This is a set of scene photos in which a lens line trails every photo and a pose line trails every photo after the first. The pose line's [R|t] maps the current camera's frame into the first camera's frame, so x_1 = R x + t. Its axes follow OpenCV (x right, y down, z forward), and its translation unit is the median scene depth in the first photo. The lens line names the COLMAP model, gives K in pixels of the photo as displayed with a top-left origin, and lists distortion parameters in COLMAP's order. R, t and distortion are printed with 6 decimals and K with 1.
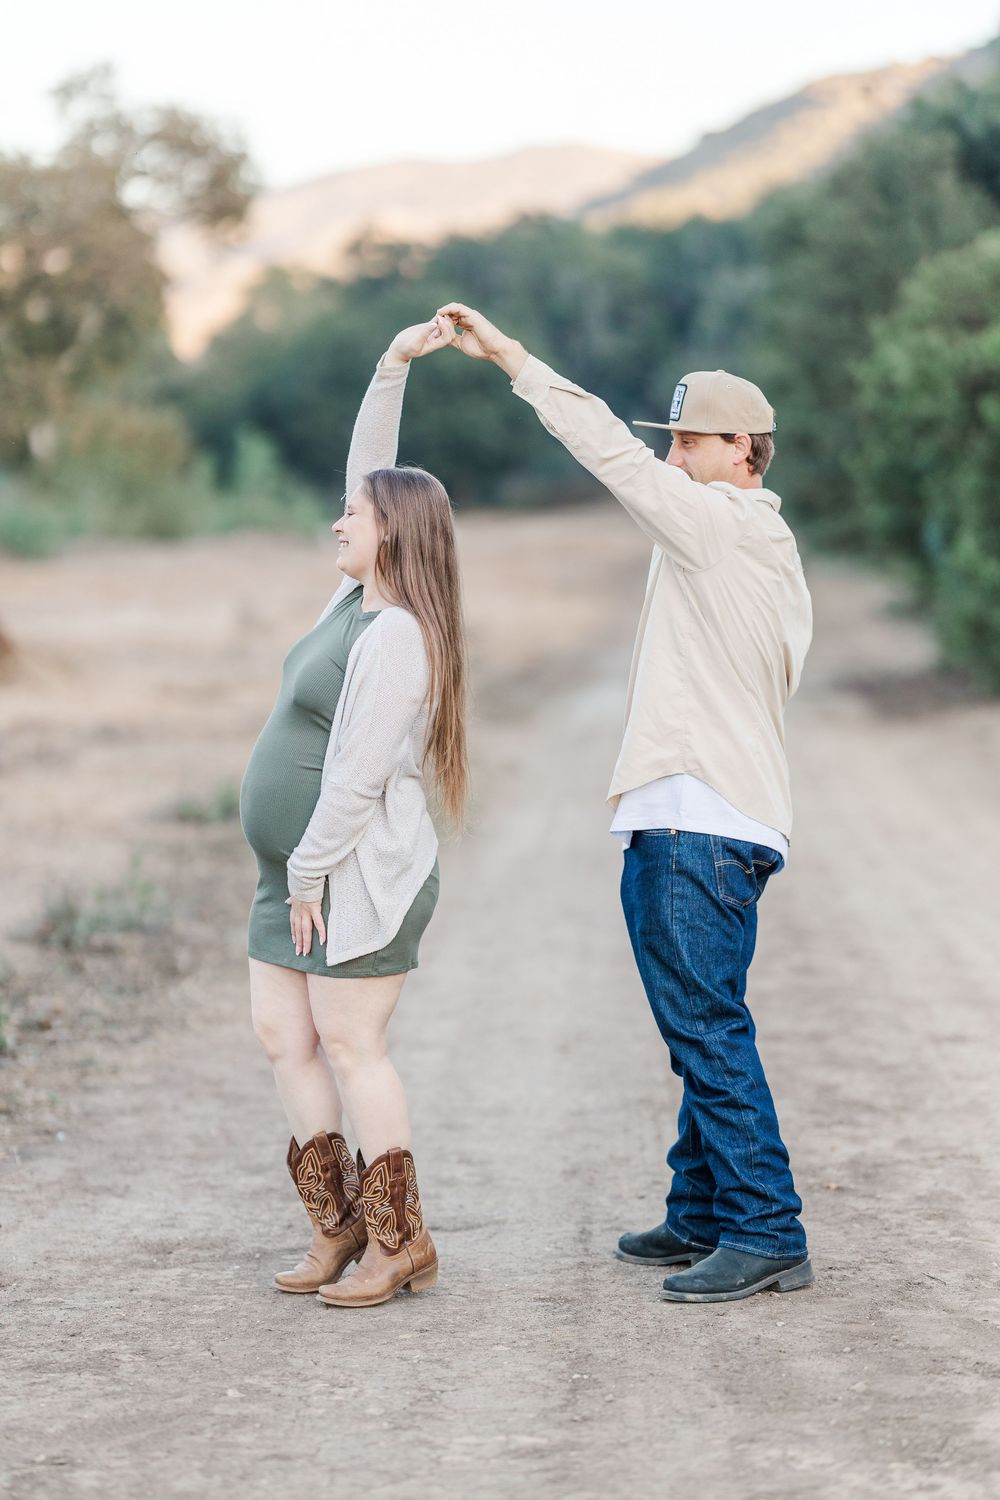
lens RADIAL K [[3688.4, 0, 503.0], [0, 3688.4, 751.9], [0, 0, 1]] dist [-0.074735, 0.000000]
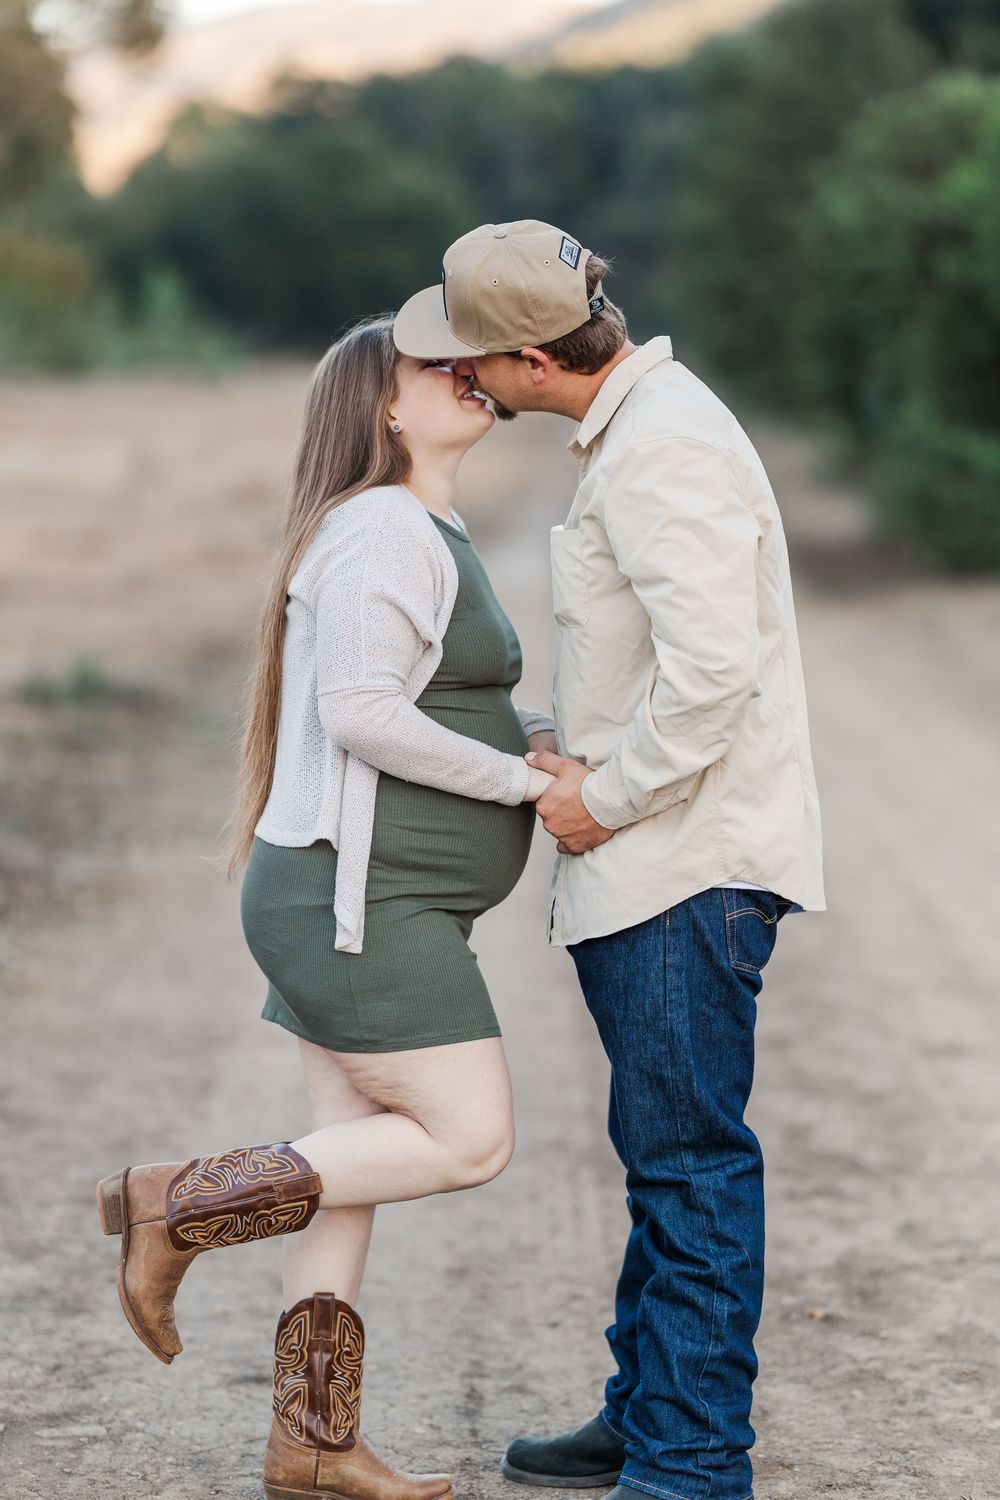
lens RADIAL K [[3688.4, 0, 490.8], [0, 3688.4, 749.6], [0, 0, 1]] dist [-0.074735, 0.000000]
pose [[0.999276, 0.030515, 0.022716, 0.004962], [-0.031417, 0.998686, 0.040487, -0.017949], [-0.021451, -0.041171, 0.998922, 0.256790]]
